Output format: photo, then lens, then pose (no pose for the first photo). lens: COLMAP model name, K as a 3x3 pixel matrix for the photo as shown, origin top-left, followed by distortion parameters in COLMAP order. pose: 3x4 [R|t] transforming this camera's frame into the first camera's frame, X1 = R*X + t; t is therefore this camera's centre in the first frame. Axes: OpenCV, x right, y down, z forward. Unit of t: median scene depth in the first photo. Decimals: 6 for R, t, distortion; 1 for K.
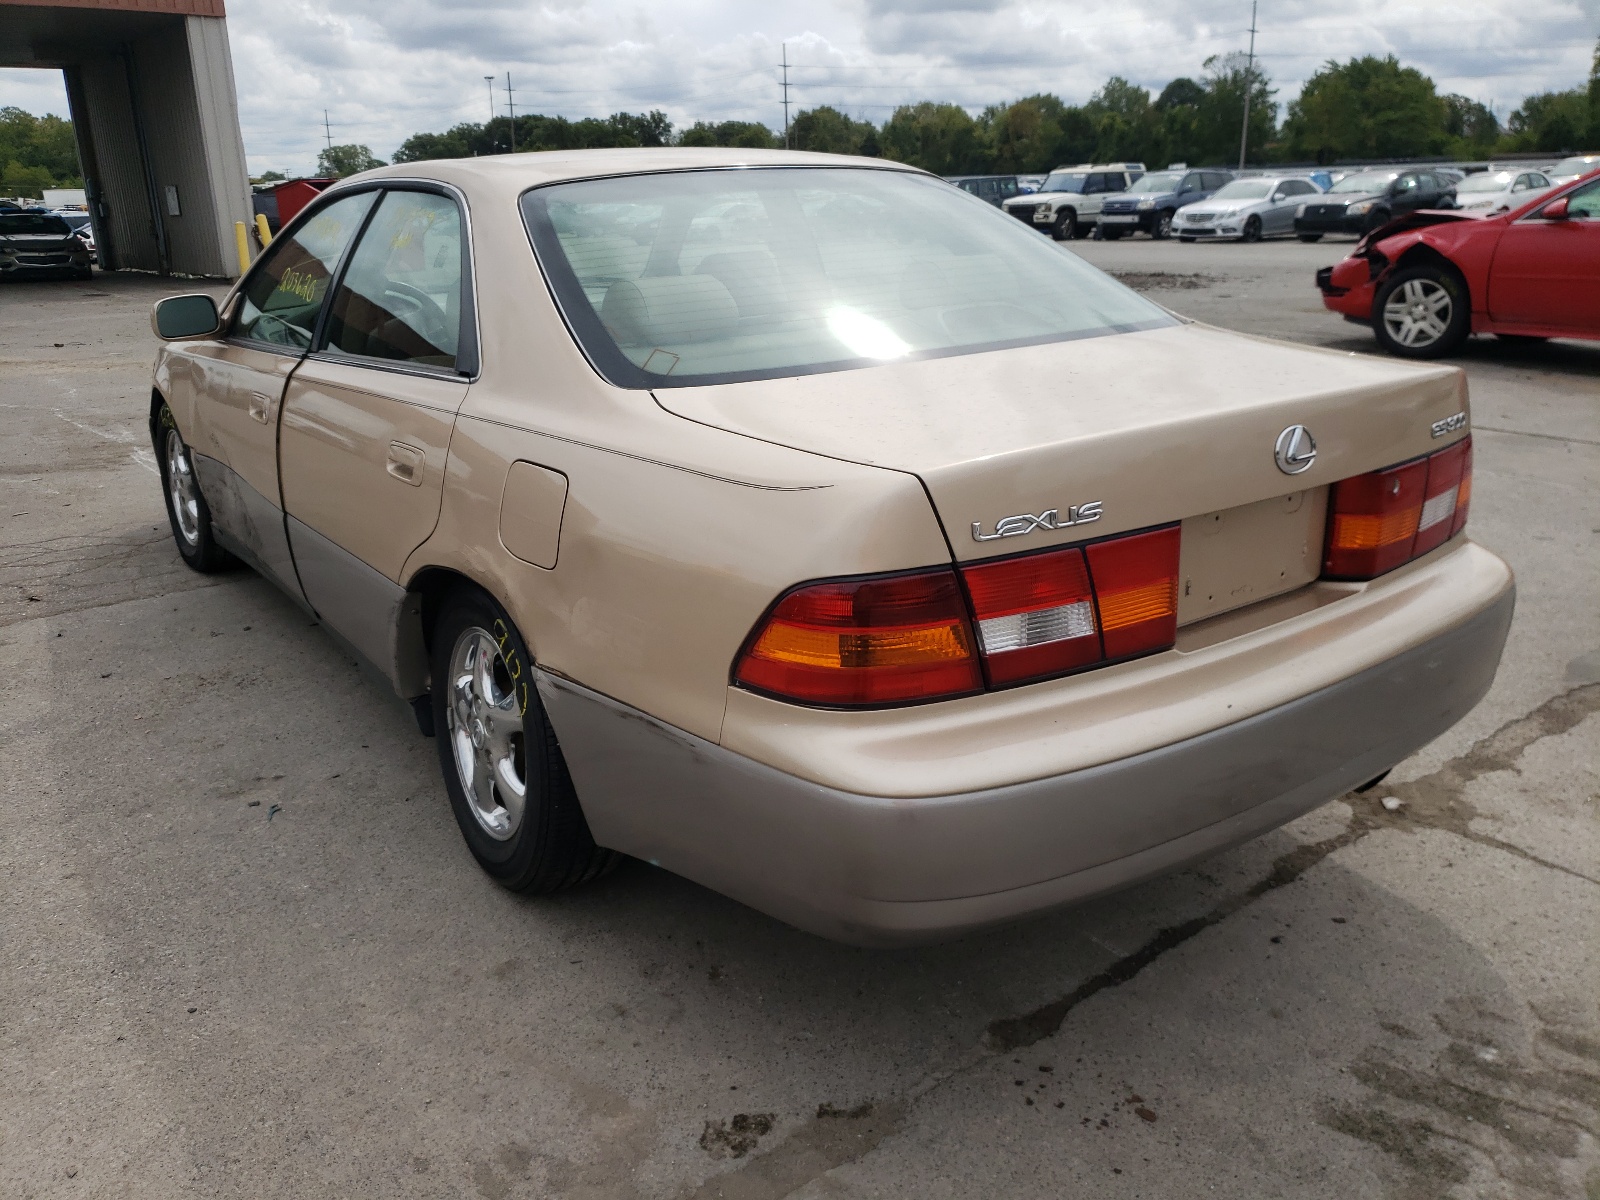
lens RADIAL K [[1266.0, 0, 782.3], [0, 1266.0, 601.3], [0, 0, 1]] dist [-0.023747, 0.063610]
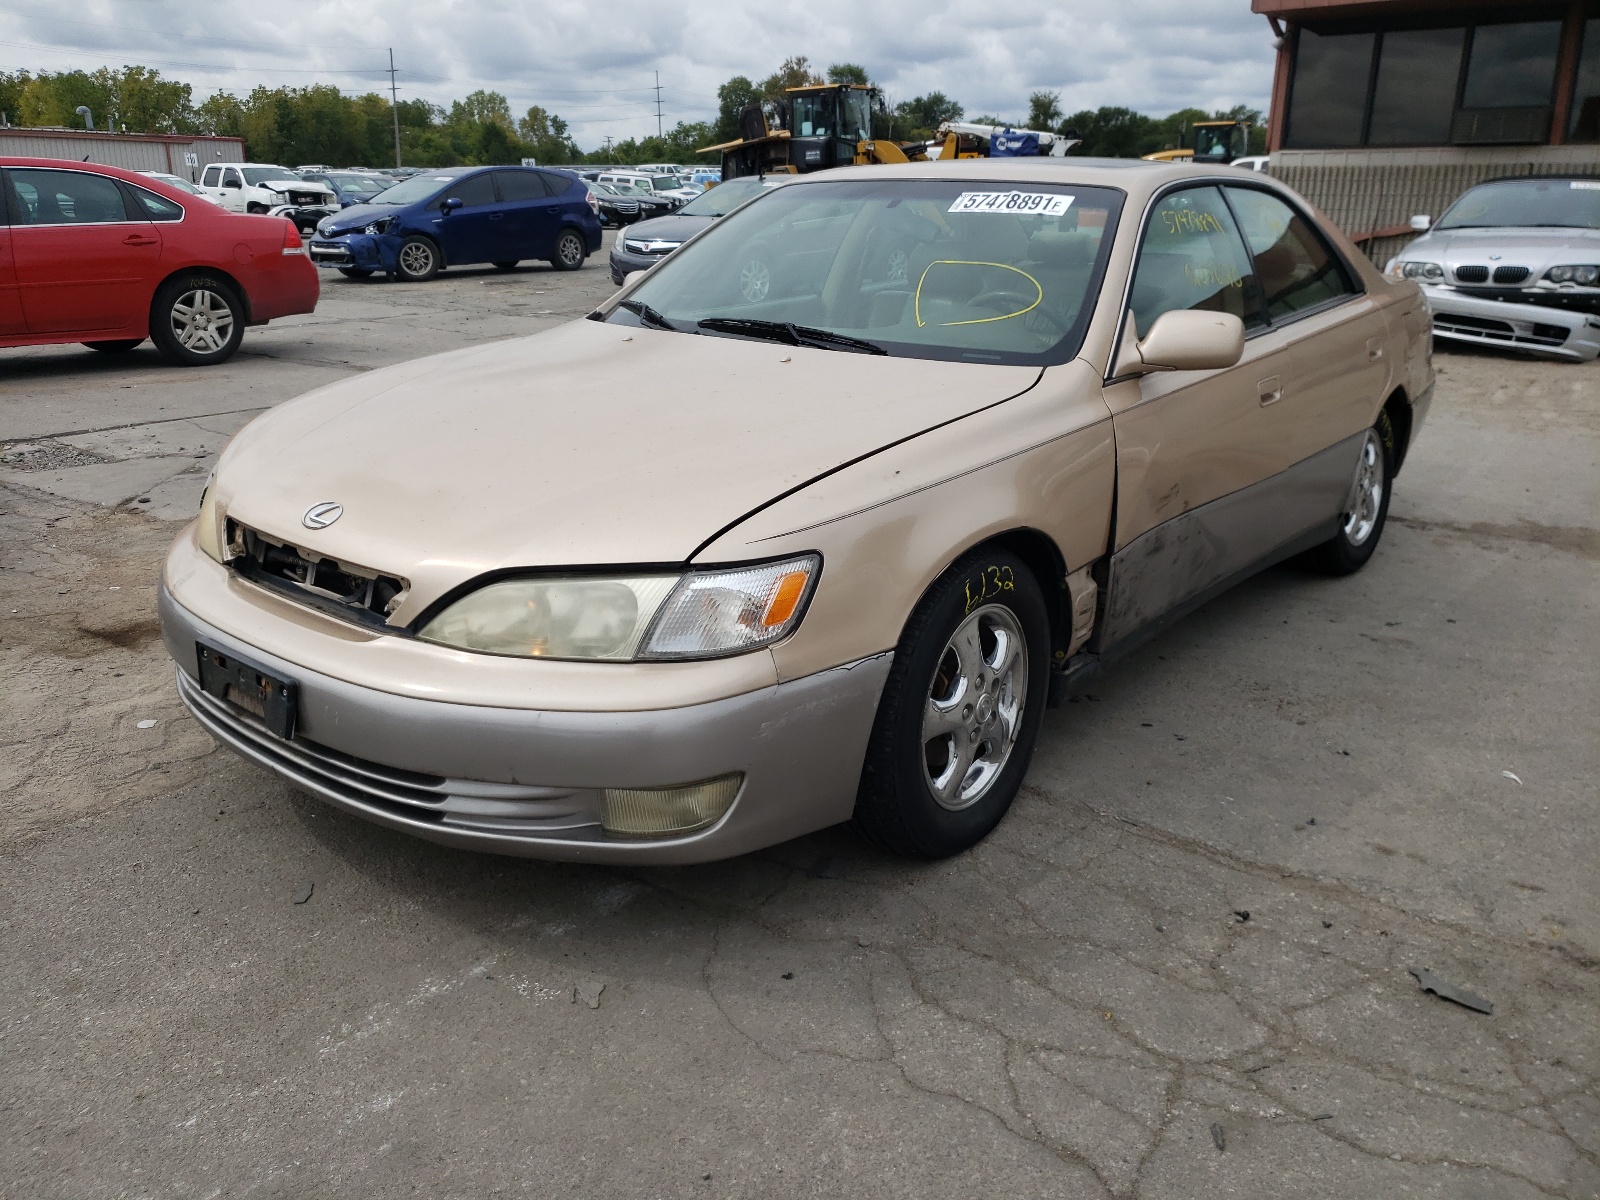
lens RADIAL K [[1268.0, 0, 786.2], [0, 1268.0, 597.7], [0, 0, 1]] dist [-0.002086, 0.056477]
pose [[-0.264192, -0.280724, 0.922712, -0.171204], [0.309479, 0.881438, 0.356777, -0.064375], [-0.913469, 0.379817, -0.145991, 0.205487]]
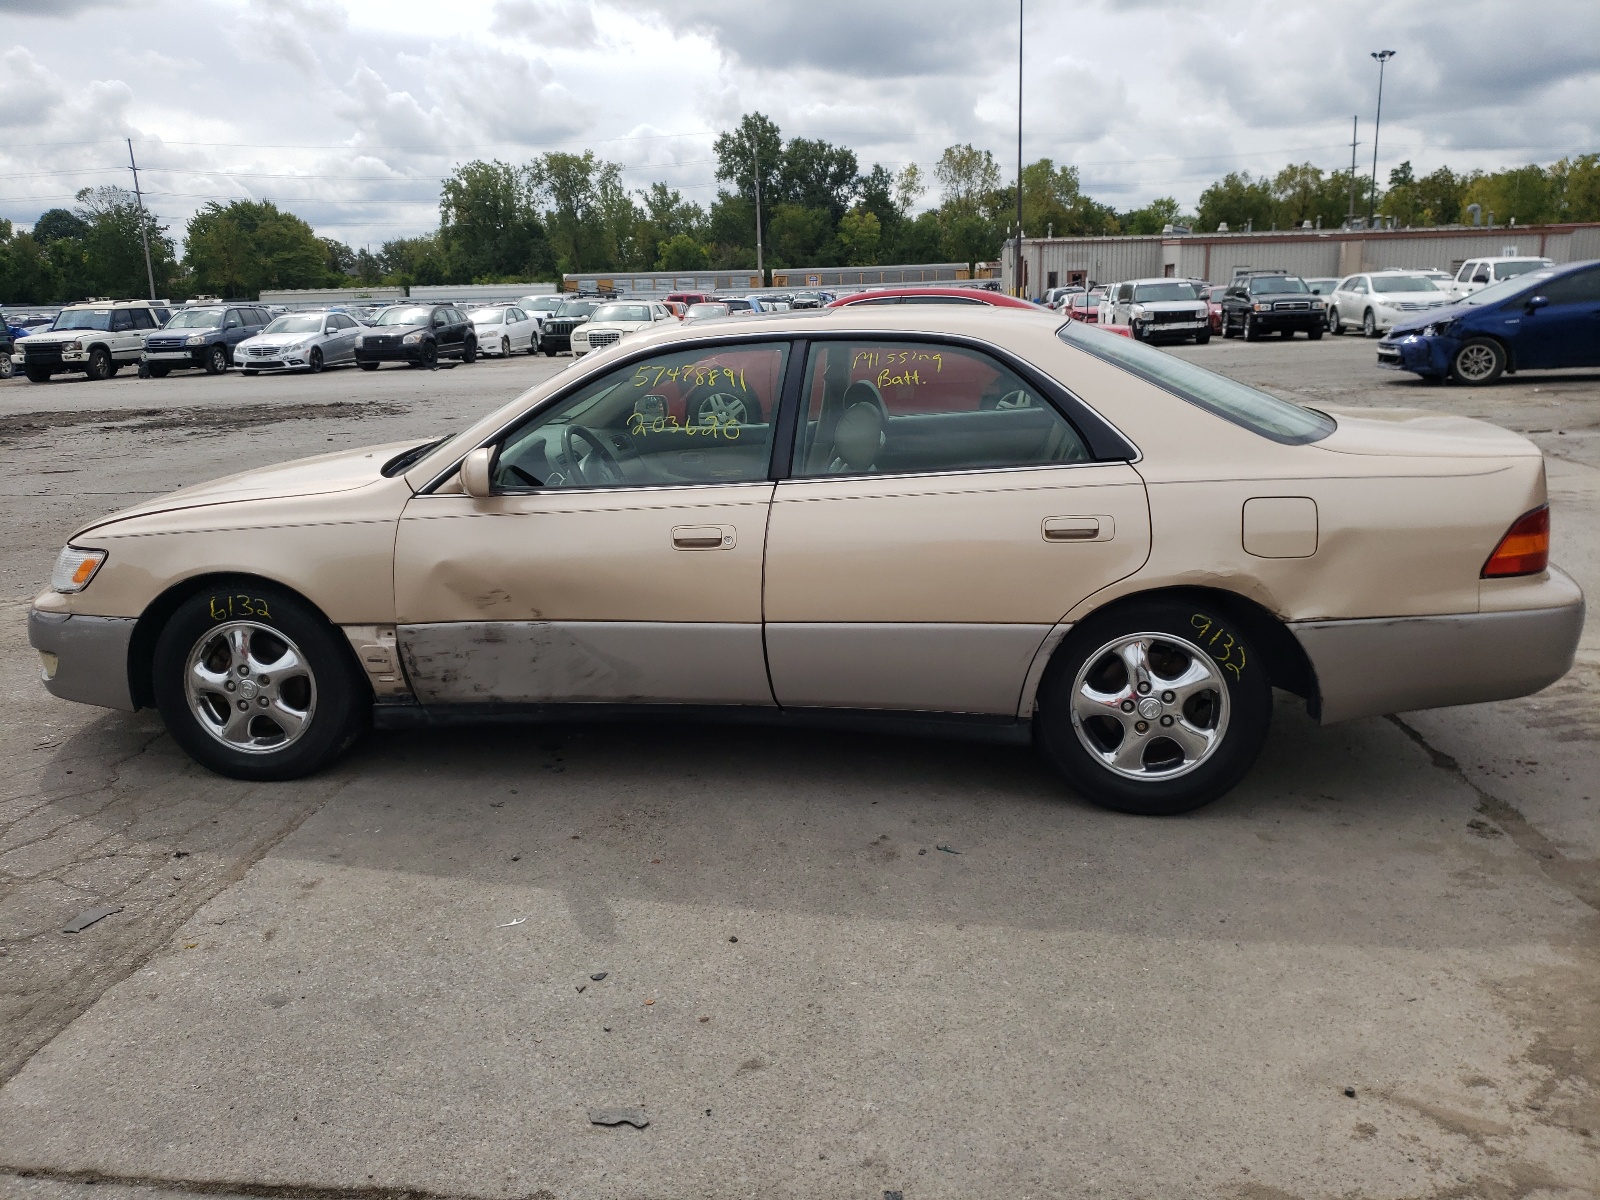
lens RADIAL K [[1266.0, 0, 782.3], [0, 1266.0, 601.3], [0, 0, 1]] dist [-0.023747, 0.063610]
pose [[0.677815, -0.173128, 0.714559, -0.148636], [0.241695, 0.970335, 0.005832, -0.011781], [-0.694371, 0.168752, 0.699551, 0.027375]]
